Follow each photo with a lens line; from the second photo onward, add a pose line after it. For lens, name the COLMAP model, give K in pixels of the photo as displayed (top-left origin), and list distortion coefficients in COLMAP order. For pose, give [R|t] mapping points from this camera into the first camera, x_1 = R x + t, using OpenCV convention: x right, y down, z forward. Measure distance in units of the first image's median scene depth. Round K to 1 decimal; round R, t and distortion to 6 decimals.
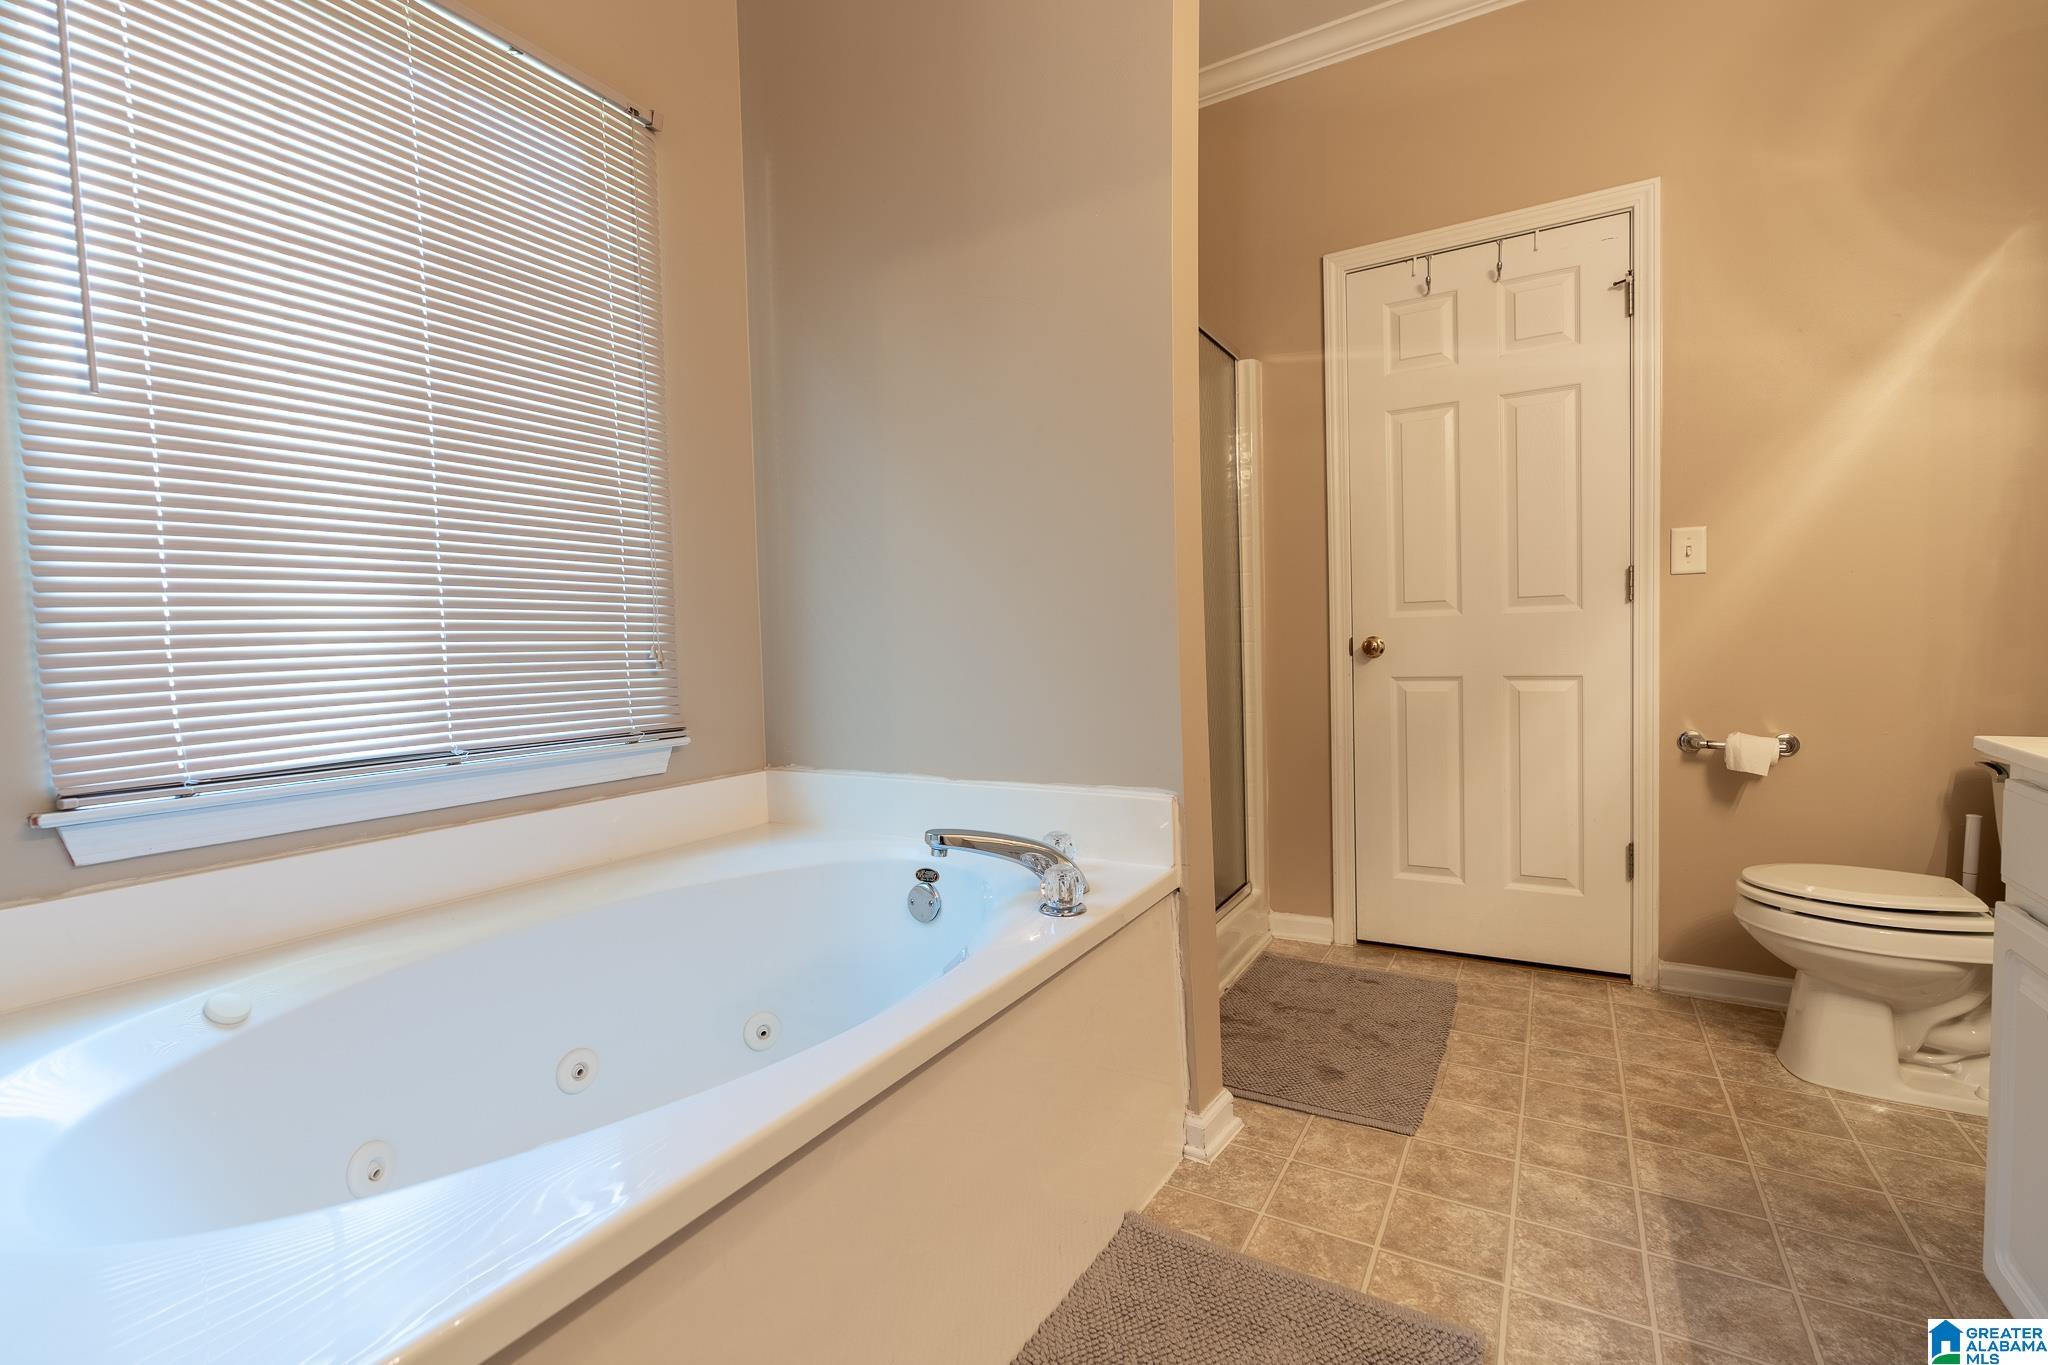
lens RADIAL K [[920.3, 0, 1022.3], [0, 920.3, 682.4], [0, 0, 1]] dist [-0.002870, 0.001933]
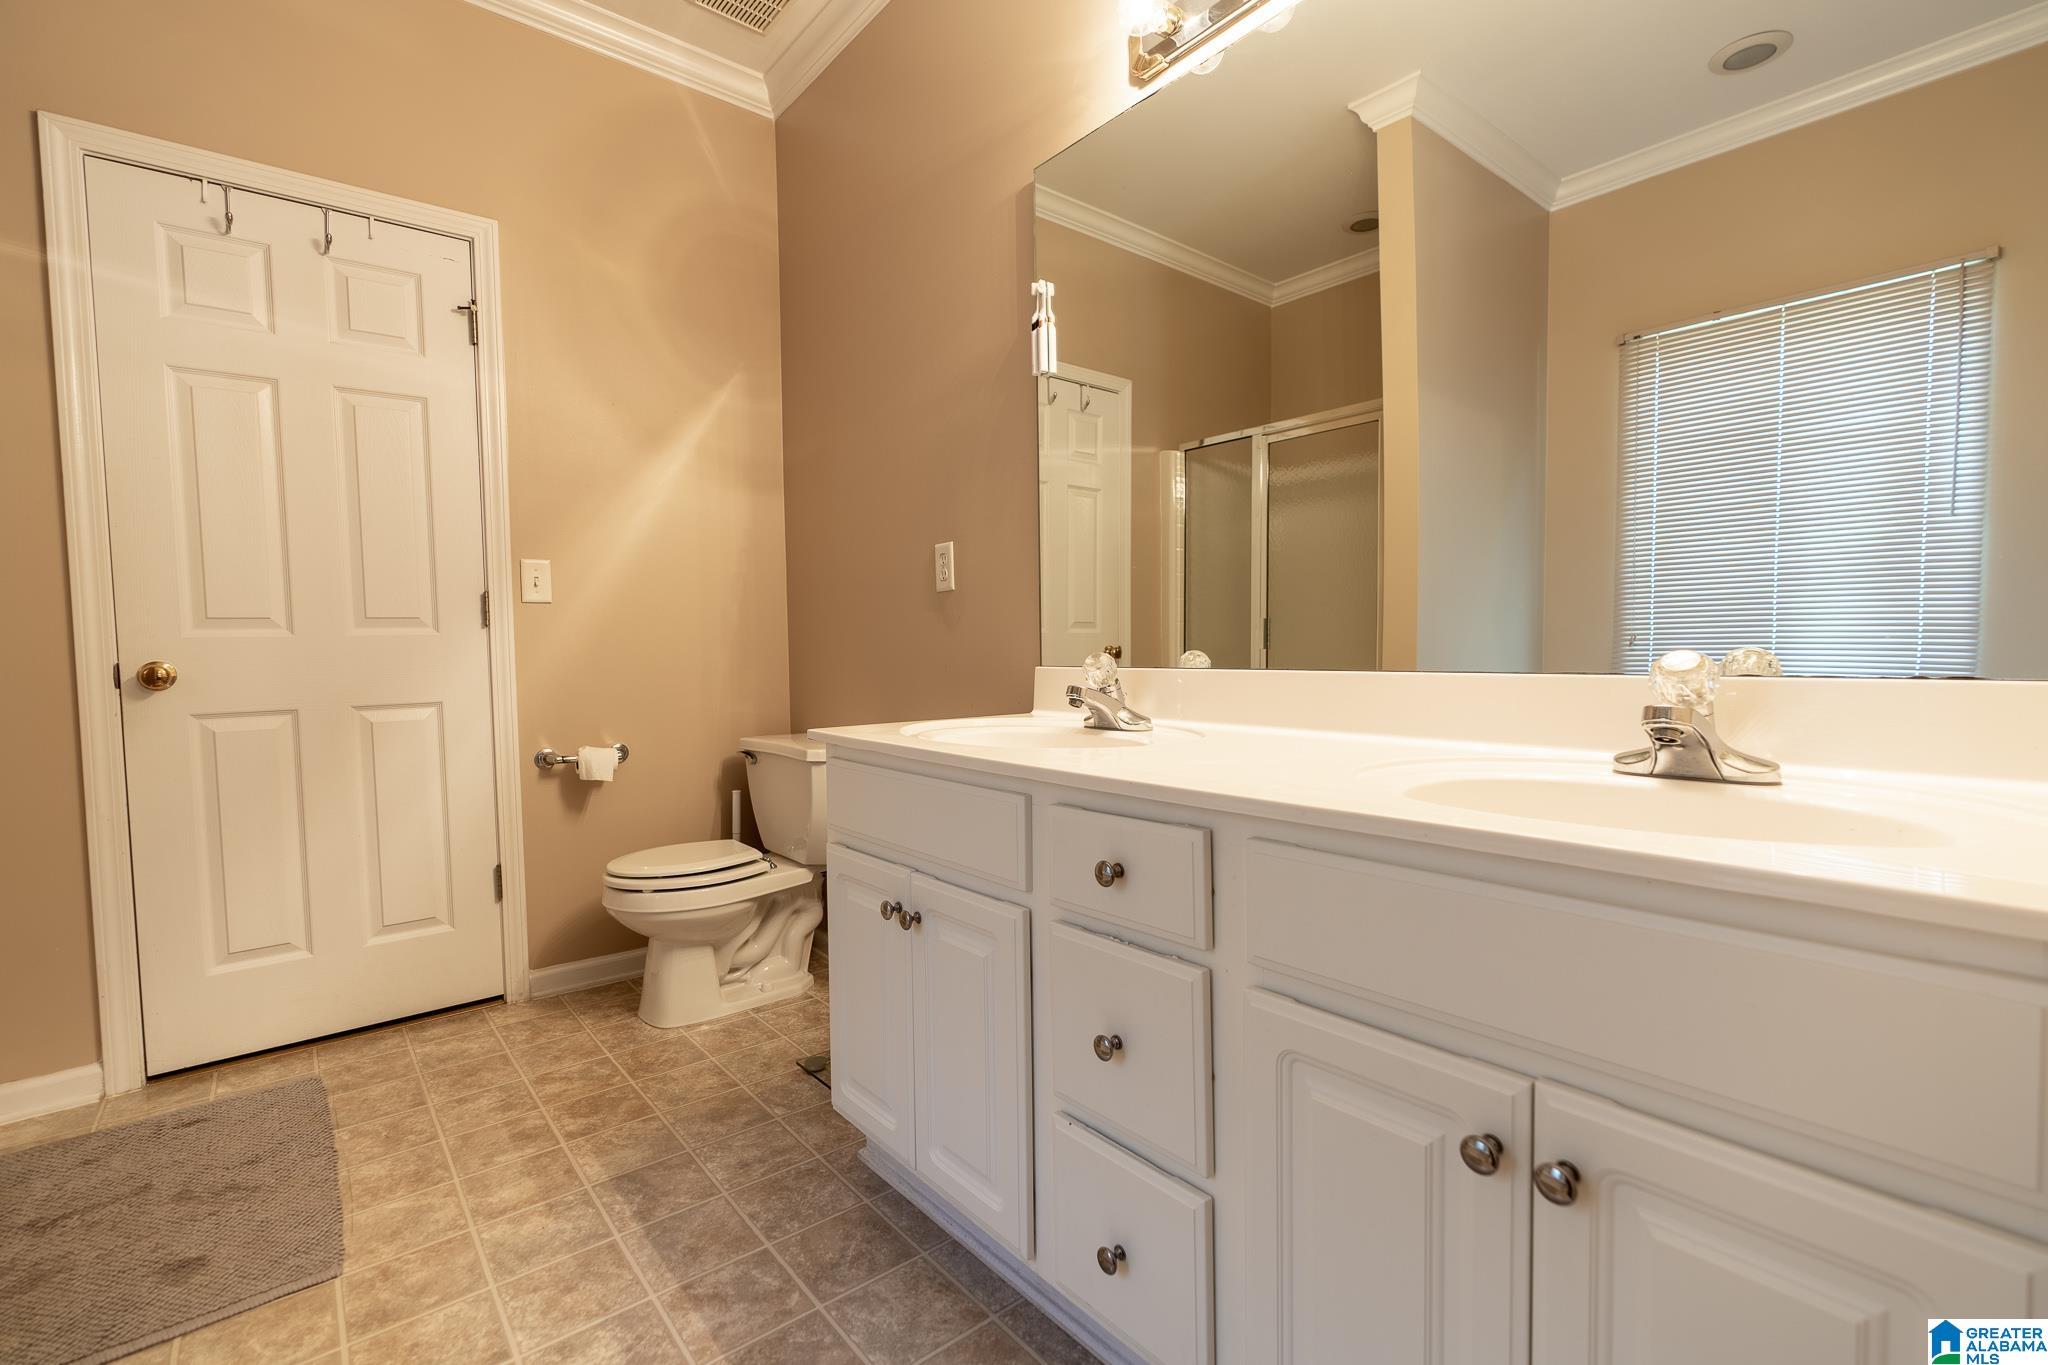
lens RADIAL K [[920.3, 0, 1028.1], [0, 920.3, 683.4], [0, 0, 1]] dist [-0.002870, 0.001933]
pose [[0.338822, -0.024137, 0.940541, -0.095151], [0.049257, 0.998755, 0.007887, -0.004292], [-0.939560, 0.043656, 0.339589, 0.102527]]
